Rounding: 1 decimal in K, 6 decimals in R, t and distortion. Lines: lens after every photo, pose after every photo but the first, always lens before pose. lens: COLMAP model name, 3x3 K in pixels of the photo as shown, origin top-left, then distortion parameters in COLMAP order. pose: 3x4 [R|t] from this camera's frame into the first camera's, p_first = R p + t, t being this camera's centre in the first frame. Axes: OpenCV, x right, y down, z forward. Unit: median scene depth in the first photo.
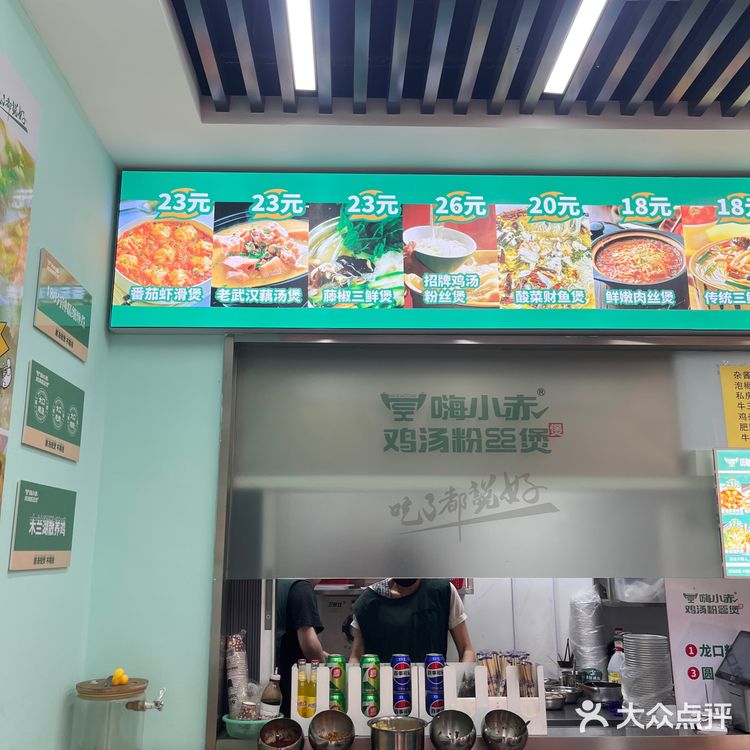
lens RADIAL K [[784.5, 0, 369.4], [0, 784.5, 373.1], [0, 0, 1]] dist [0.063002, 0.000000]
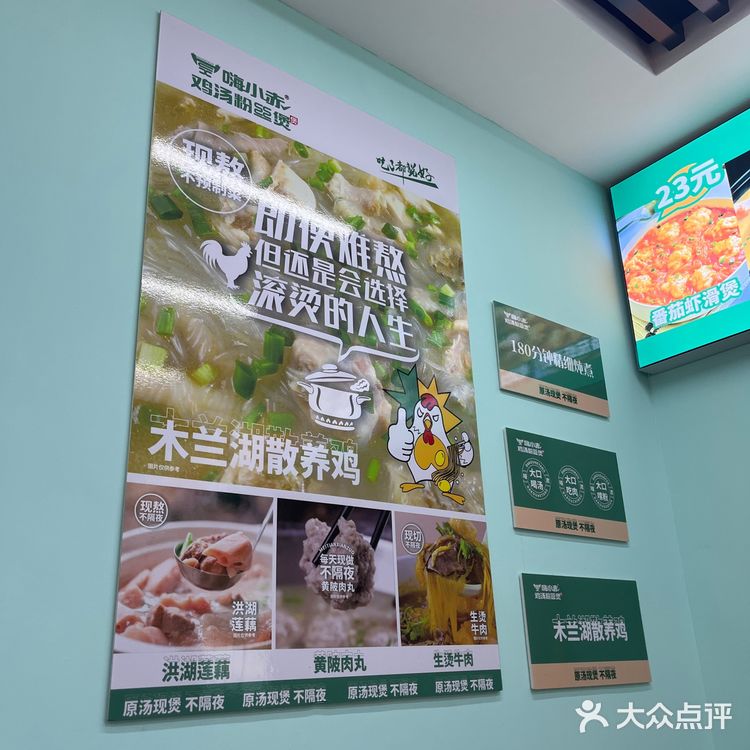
lens RADIAL K [[784.5, 0, 376.1], [0, 784.5, 374.4], [0, 0, 1]] dist [0.063002, 0.000000]
pose [[0.609284, -0.305989, -0.731535, 0.091479], [0.219989, 0.951560, -0.214796, 0.059509], [0.761825, -0.030058, 0.647085, 0.269037]]
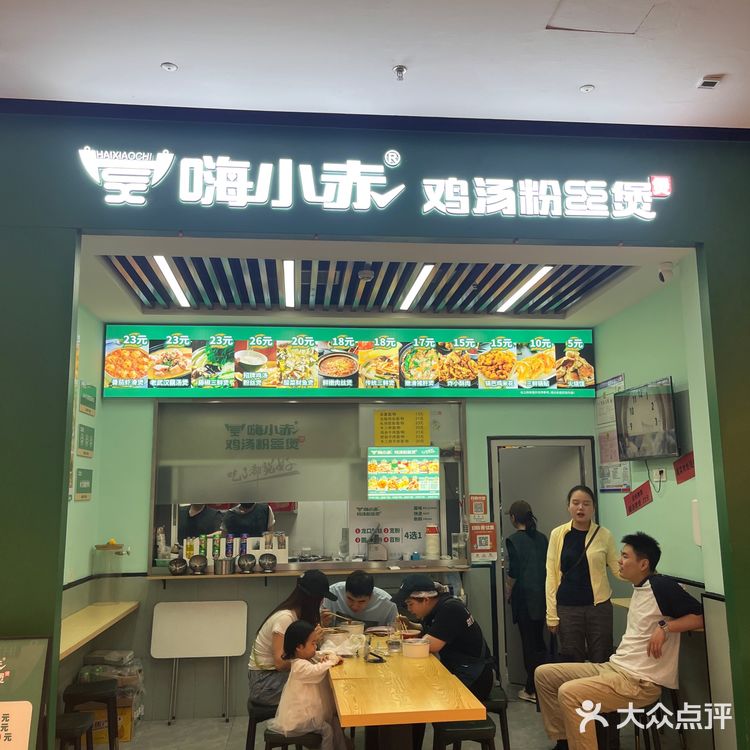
lens RADIAL K [[784.5, 0, 381.7], [0, 784.5, 371.5], [0, 0, 1]] dist [0.063002, 0.000000]
pose [[0.996765, 0.003347, 0.080303, 0.288533], [-0.009308, 0.997217, 0.073969, -0.303468], [-0.079832, -0.074477, 0.994022, -1.314936]]
